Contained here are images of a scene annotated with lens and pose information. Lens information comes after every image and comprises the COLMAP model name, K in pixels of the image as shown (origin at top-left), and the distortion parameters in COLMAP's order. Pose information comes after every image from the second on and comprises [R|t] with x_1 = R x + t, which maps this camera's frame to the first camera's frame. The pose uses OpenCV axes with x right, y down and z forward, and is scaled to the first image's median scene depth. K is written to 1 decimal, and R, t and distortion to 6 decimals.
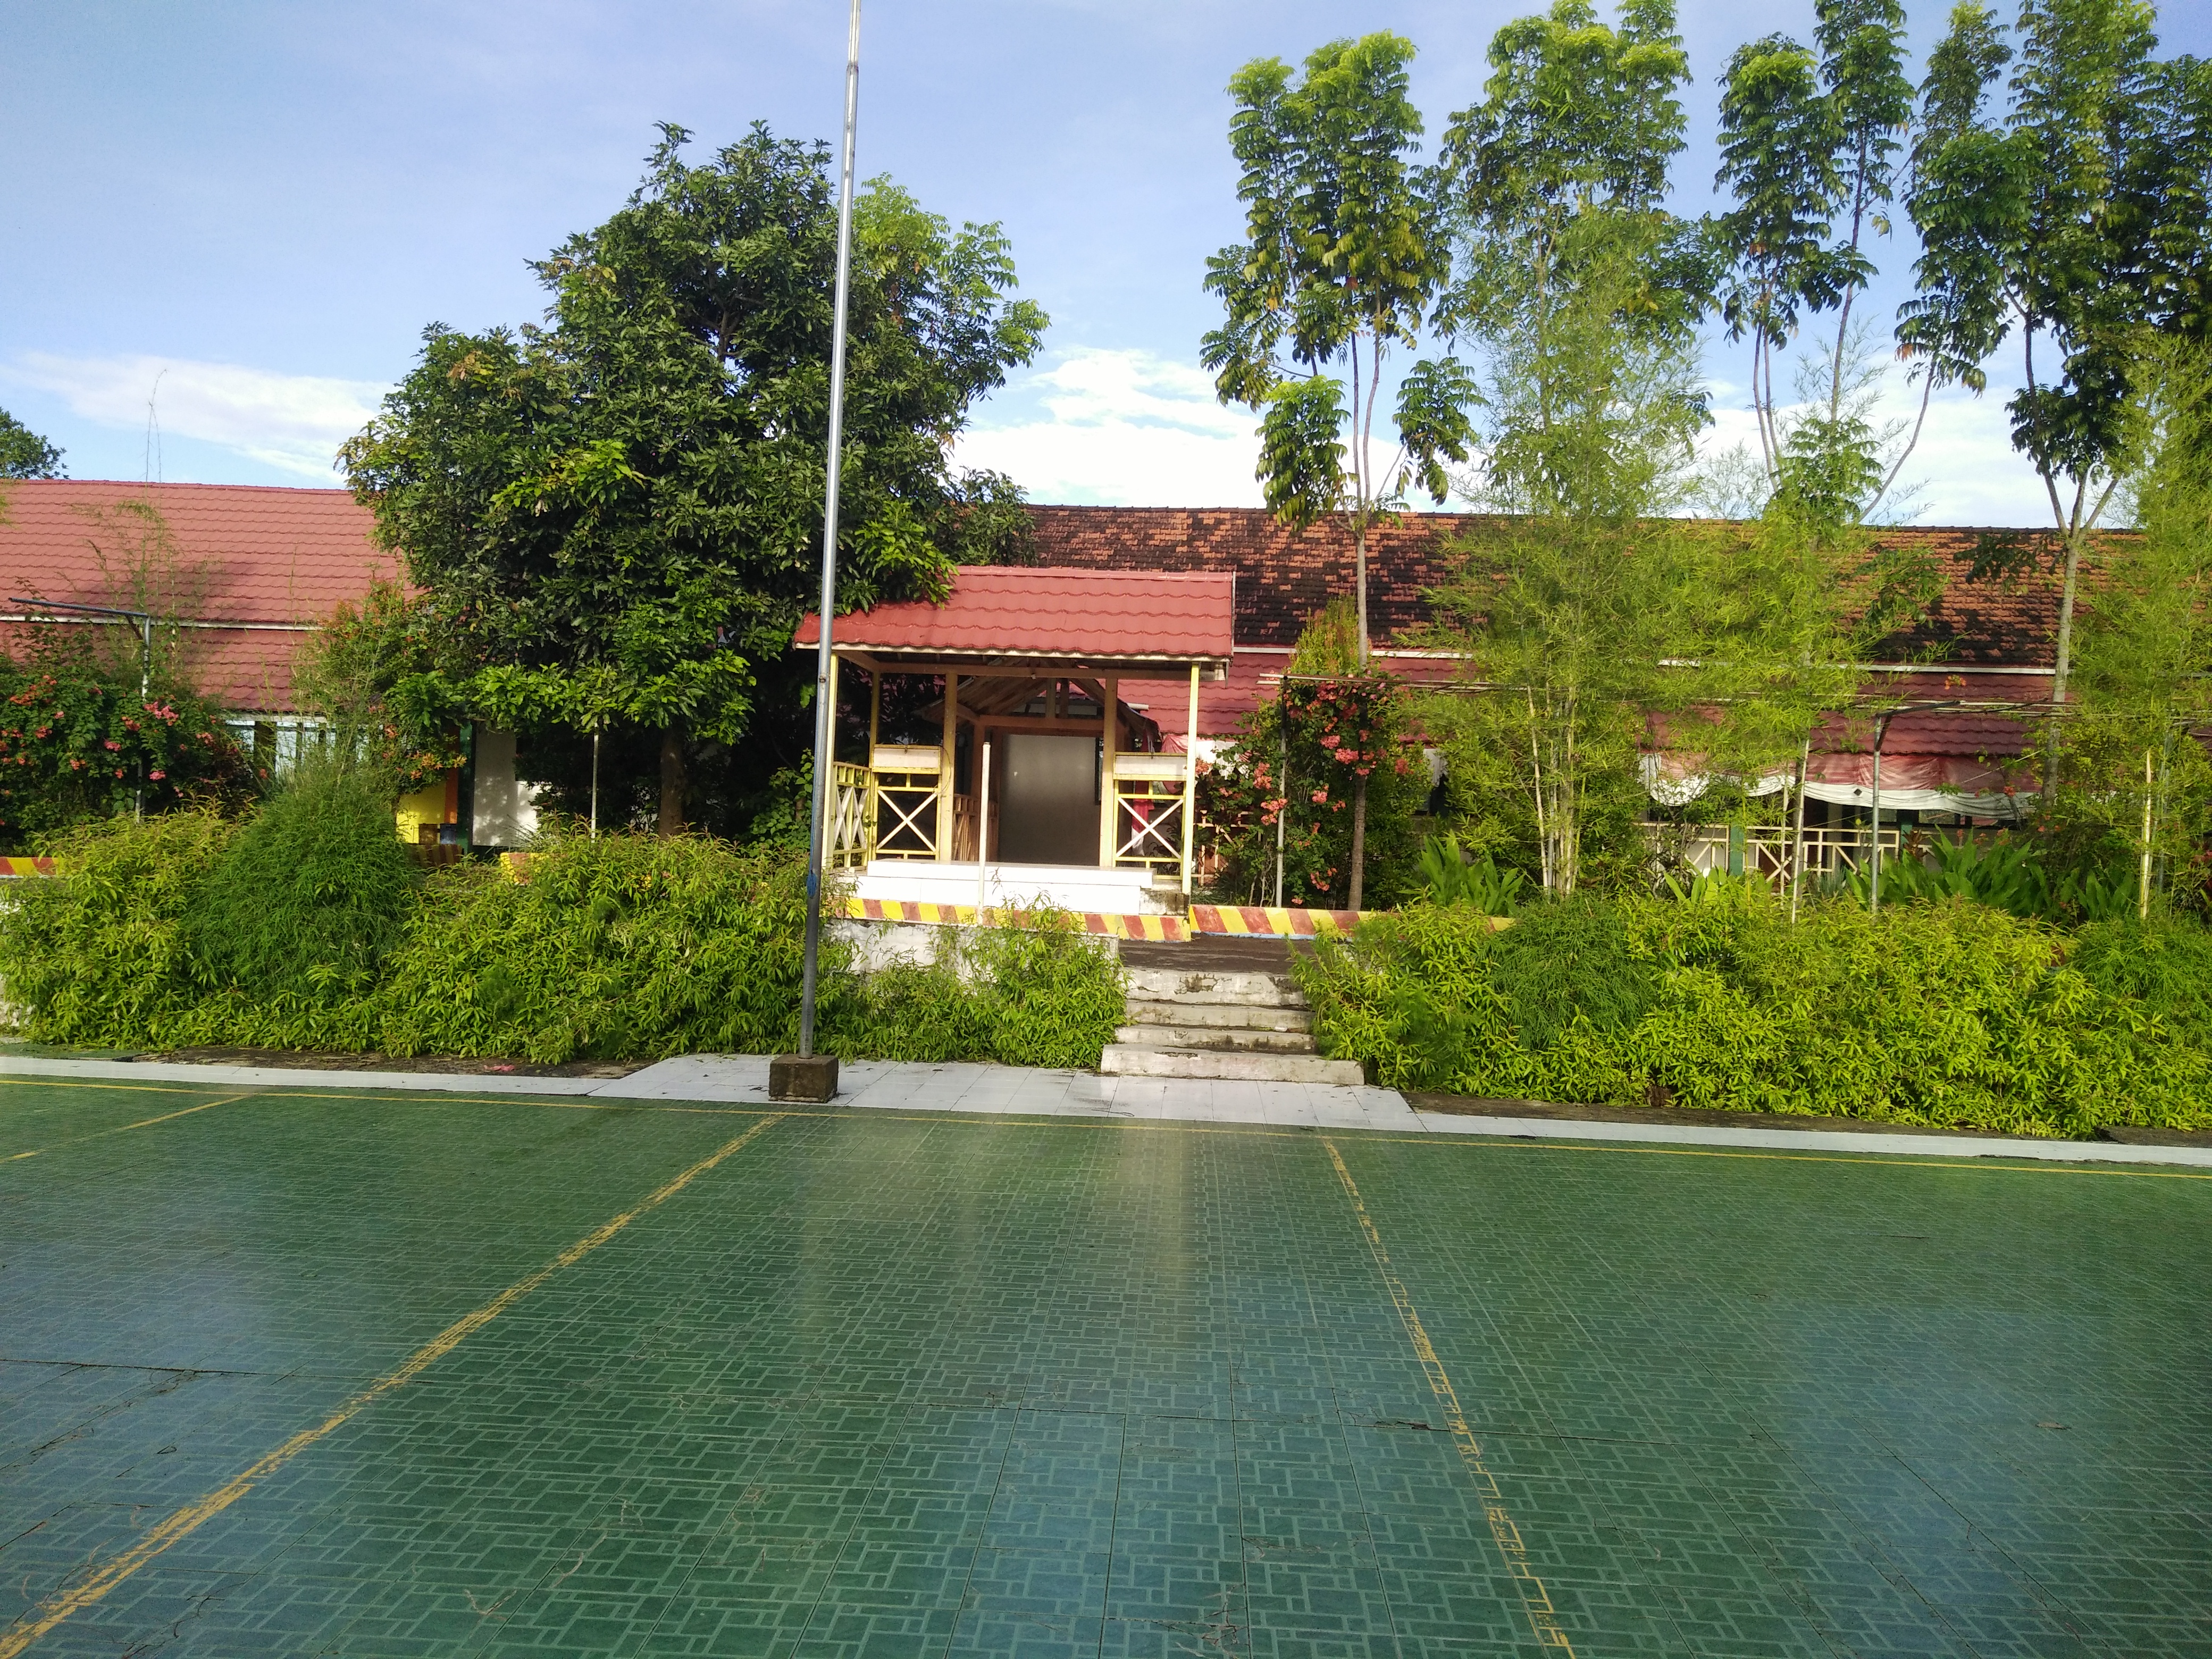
lens RADIAL K [[1635.8, 0, 1104.7], [0, 1635.8, 829.9], [0, 0, 1]] dist [0.000582, -0.000516]
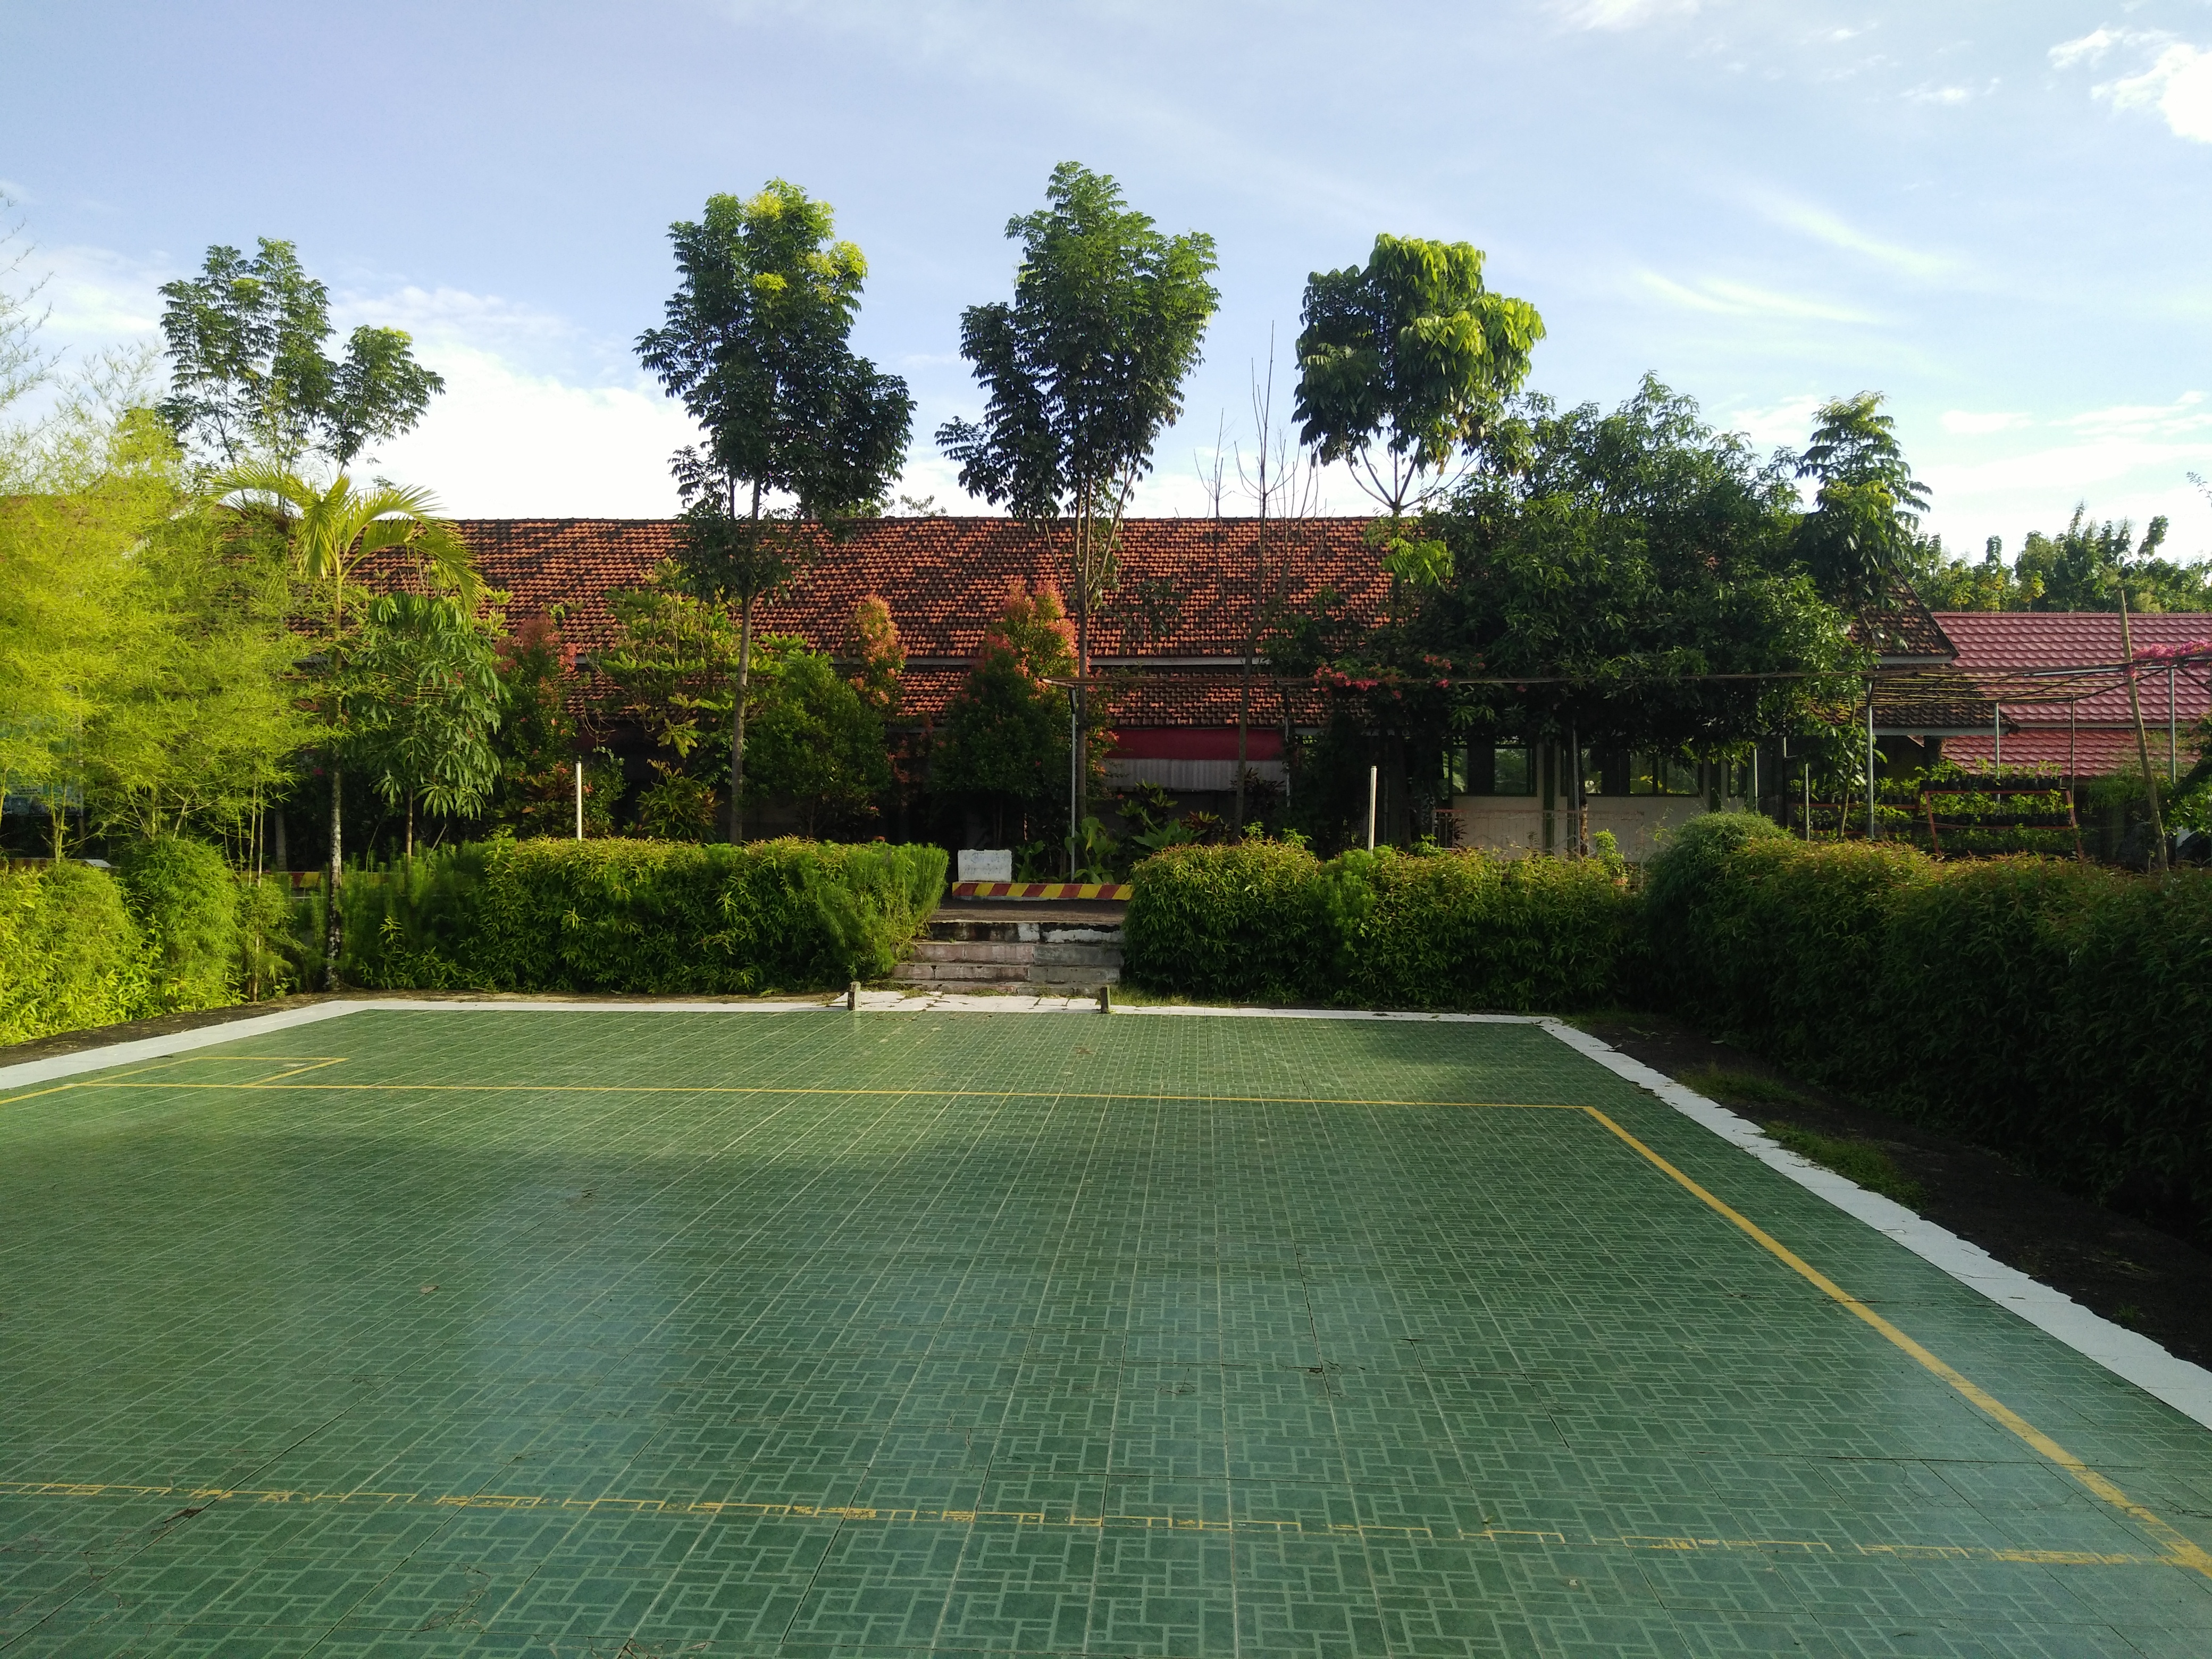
lens RADIAL K [[1635.8, 0, 1104.6], [0, 1635.8, 828.1], [0, 0, 1]] dist [0.000582, -0.000516]
pose [[0.012533, -0.038525, 0.999179, -0.672111], [-0.005620, 0.999239, 0.038598, -0.024295], [-0.999906, -0.006099, 0.012307, 0.556331]]
